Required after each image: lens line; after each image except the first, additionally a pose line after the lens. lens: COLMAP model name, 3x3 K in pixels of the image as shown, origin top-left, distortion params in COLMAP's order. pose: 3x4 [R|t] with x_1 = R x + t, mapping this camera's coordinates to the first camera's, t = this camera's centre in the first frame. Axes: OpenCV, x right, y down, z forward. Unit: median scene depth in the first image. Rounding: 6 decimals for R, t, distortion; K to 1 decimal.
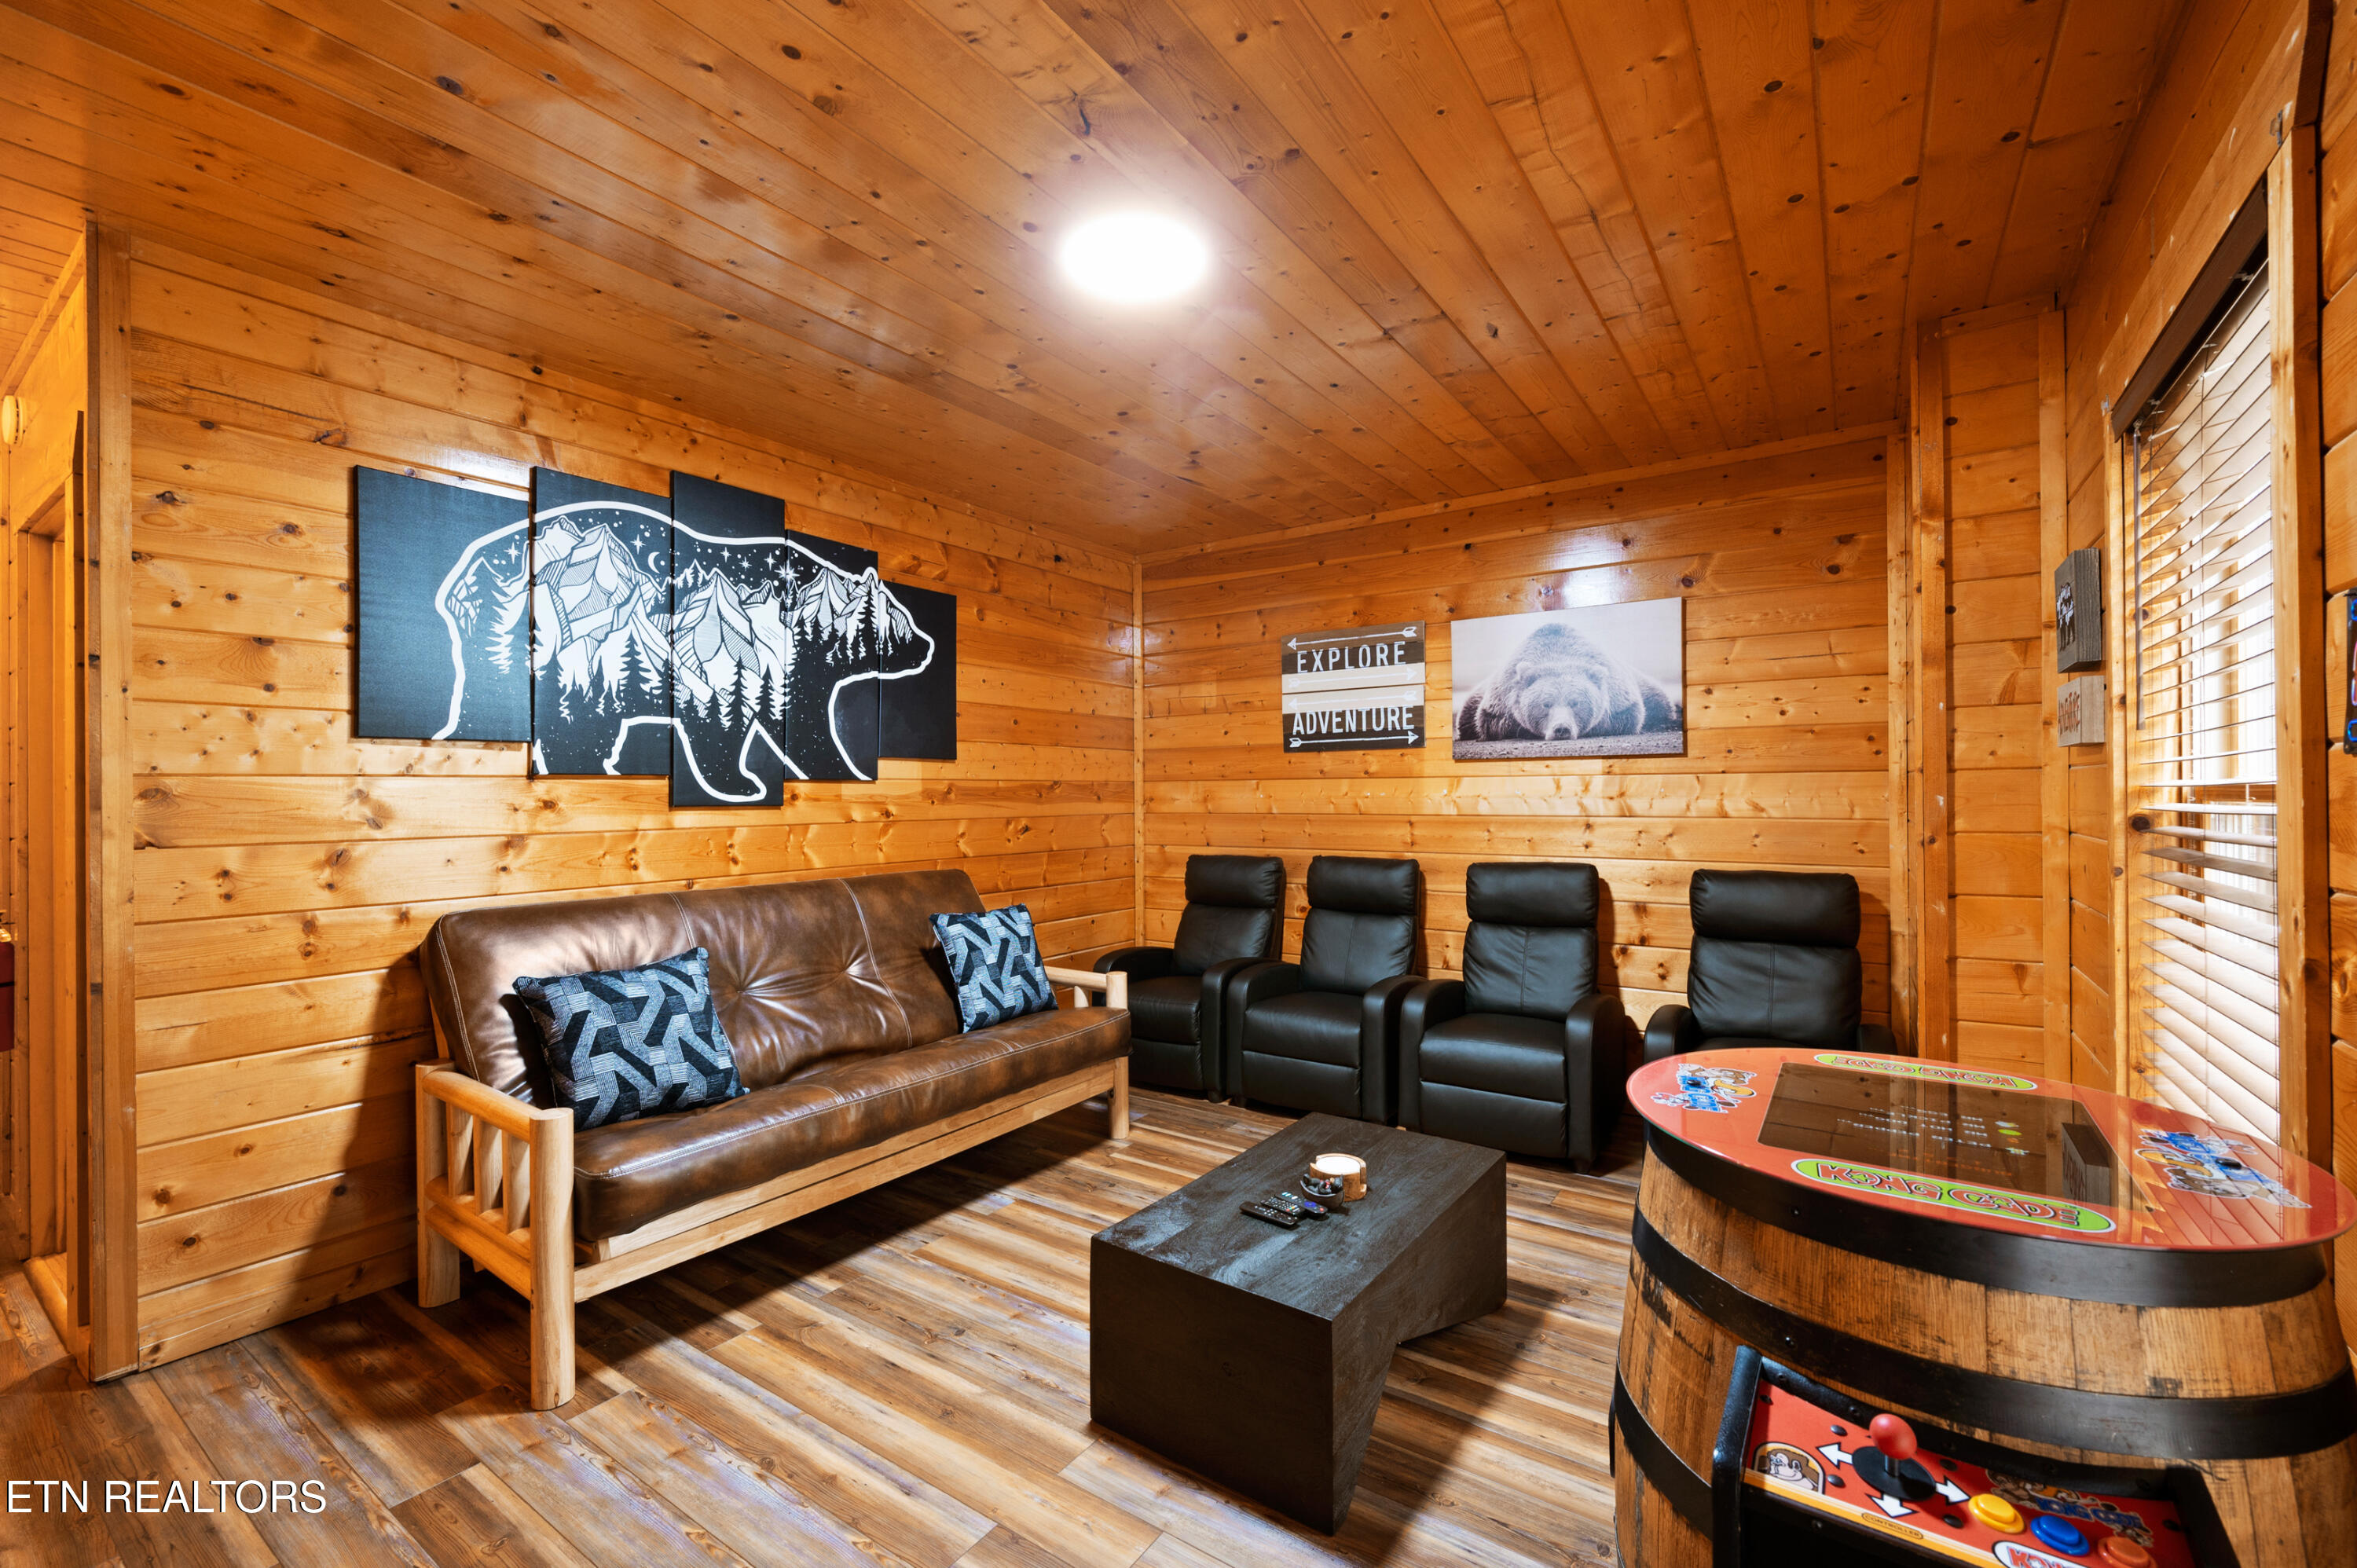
lens RADIAL K [[975.2, 0, 1173.1], [0, 975.2, 793.7], [0, 0, 1]] dist [0.000795, 0.000056]
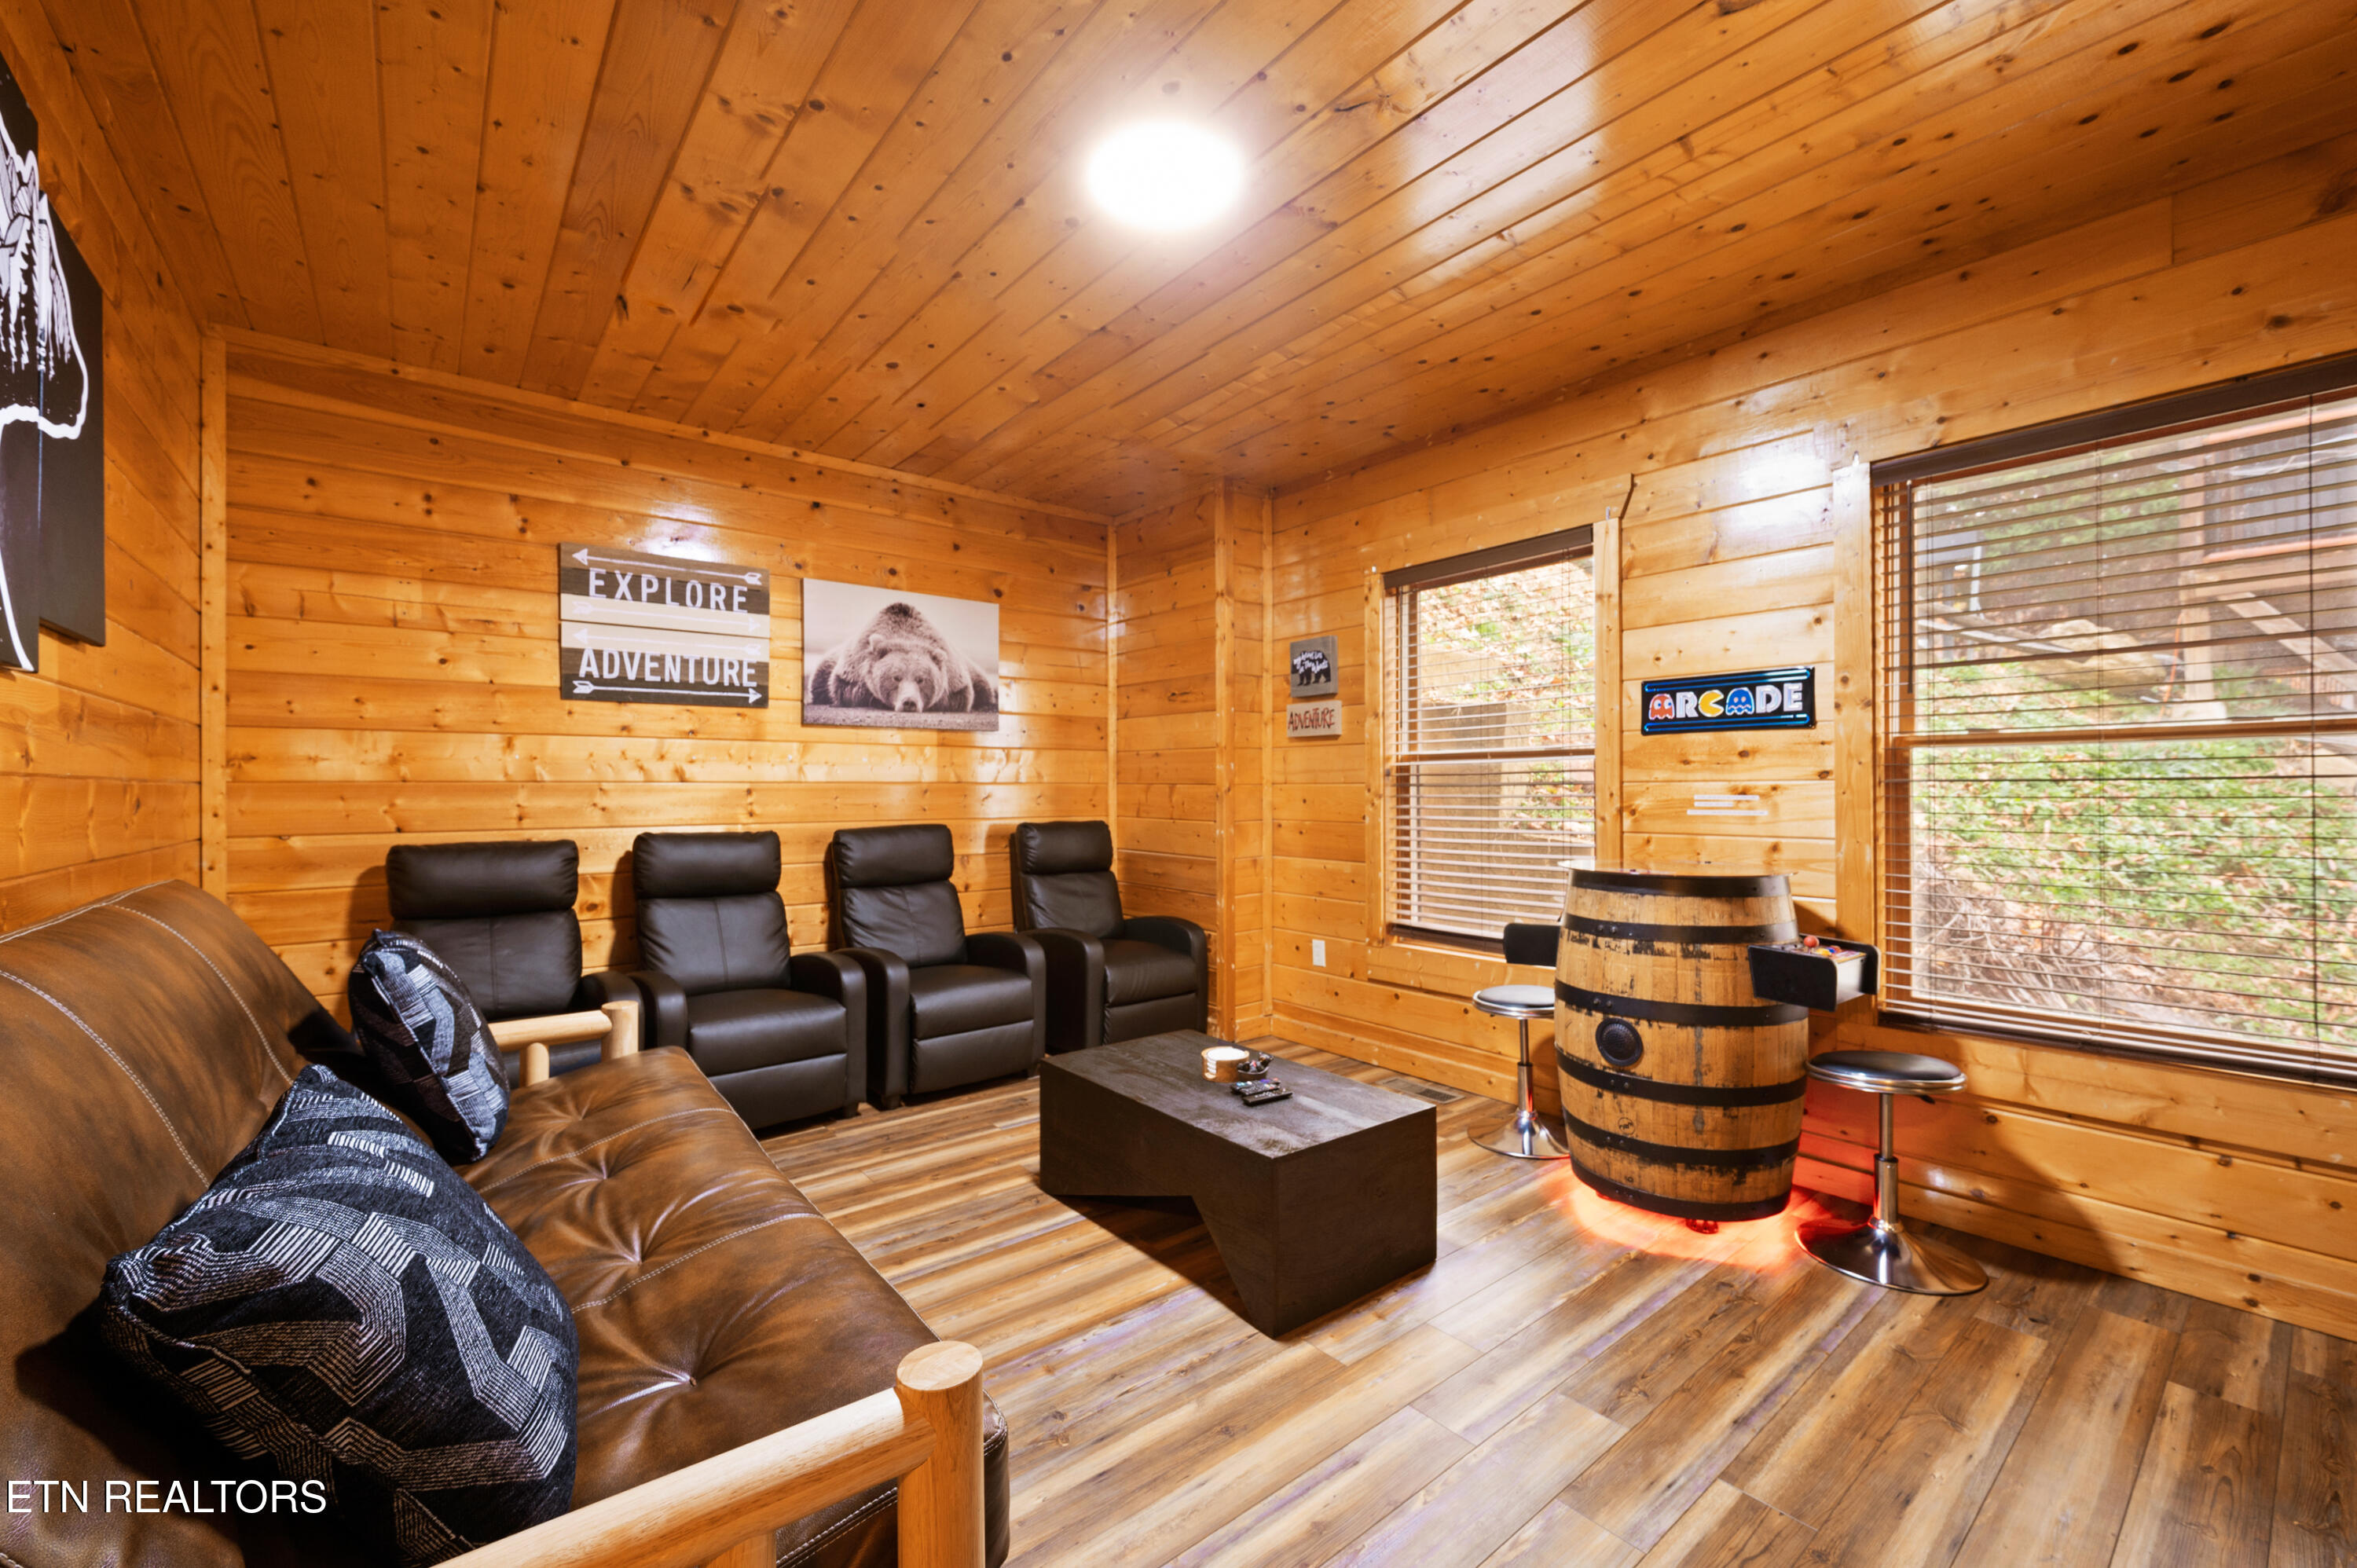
lens RADIAL K [[975.2, 0, 1174.5], [0, 975.2, 784.7], [0, 0, 1]] dist [0.000795, 0.000056]
pose [[0.274470, 0.010384, 0.961540, -0.516467], [0.001799, 0.999934, -0.011312, 0.035269], [-0.961594, 0.004835, 0.274433, 0.384708]]
